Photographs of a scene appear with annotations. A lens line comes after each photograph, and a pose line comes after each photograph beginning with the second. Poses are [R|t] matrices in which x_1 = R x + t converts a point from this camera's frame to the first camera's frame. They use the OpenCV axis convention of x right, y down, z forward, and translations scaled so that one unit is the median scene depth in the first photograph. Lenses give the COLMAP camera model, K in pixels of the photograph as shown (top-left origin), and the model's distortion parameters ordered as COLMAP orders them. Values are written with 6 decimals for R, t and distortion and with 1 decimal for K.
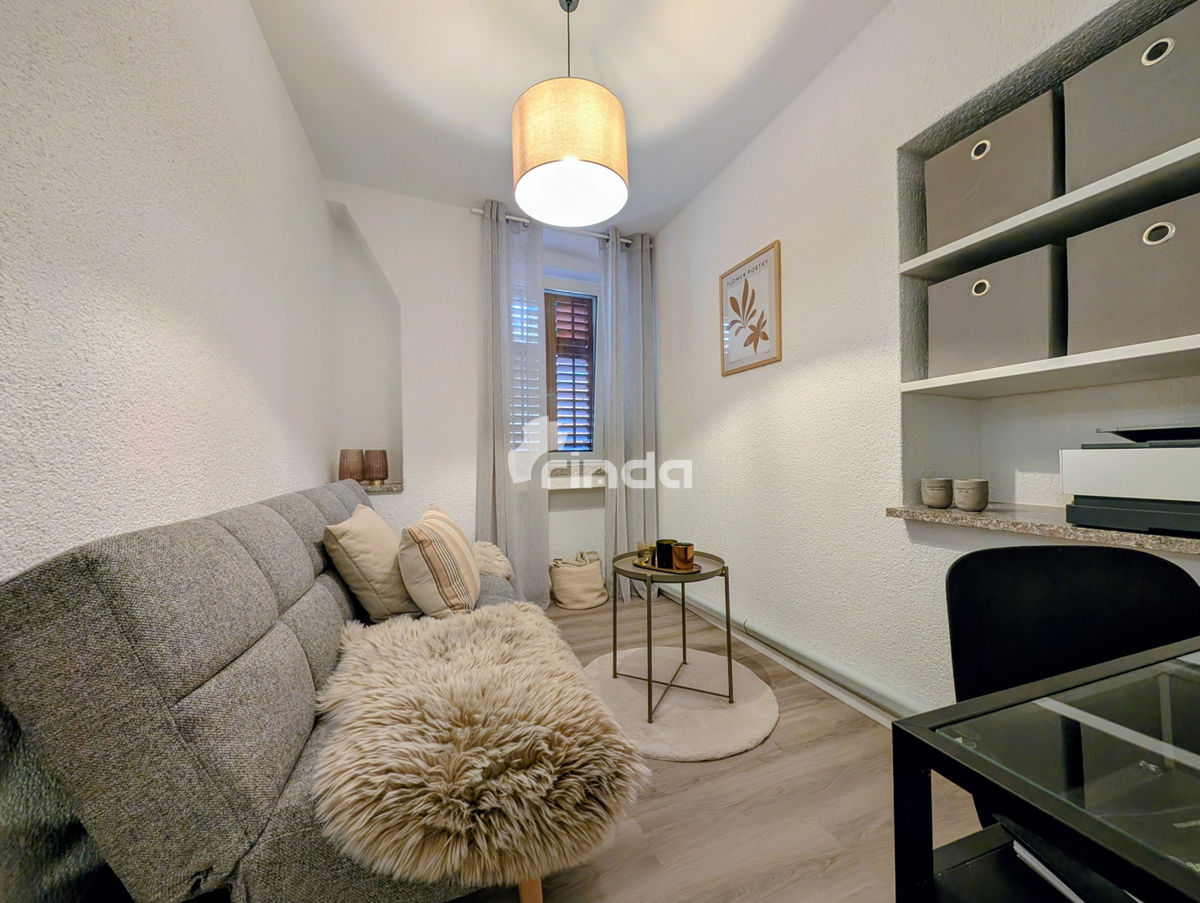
lens RADIAL K [[454.5, 0, 601.1], [0, 454.5, 454.9], [0, 0, 1]] dist [0.002444, 0.000376]
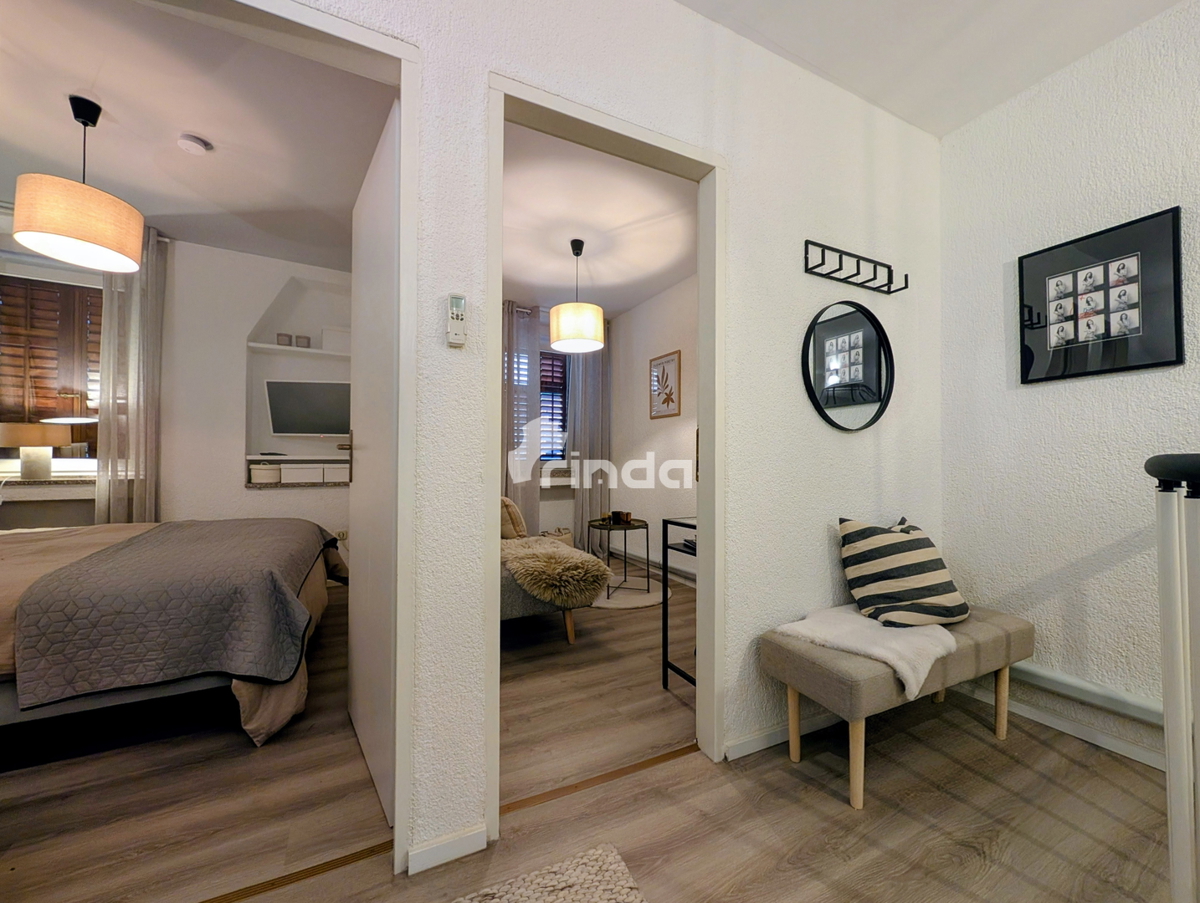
lens RADIAL K [[454.5, 0, 601.1], [0, 454.5, 454.9], [0, 0, 1]] dist [0.002444, 0.000376]
pose [[0.992153, 0.019901, 0.123433, -0.136533], [-0.018806, 0.999773, -0.010035, -0.021983], [-0.123604, 0.007635, 0.992302, -0.739763]]
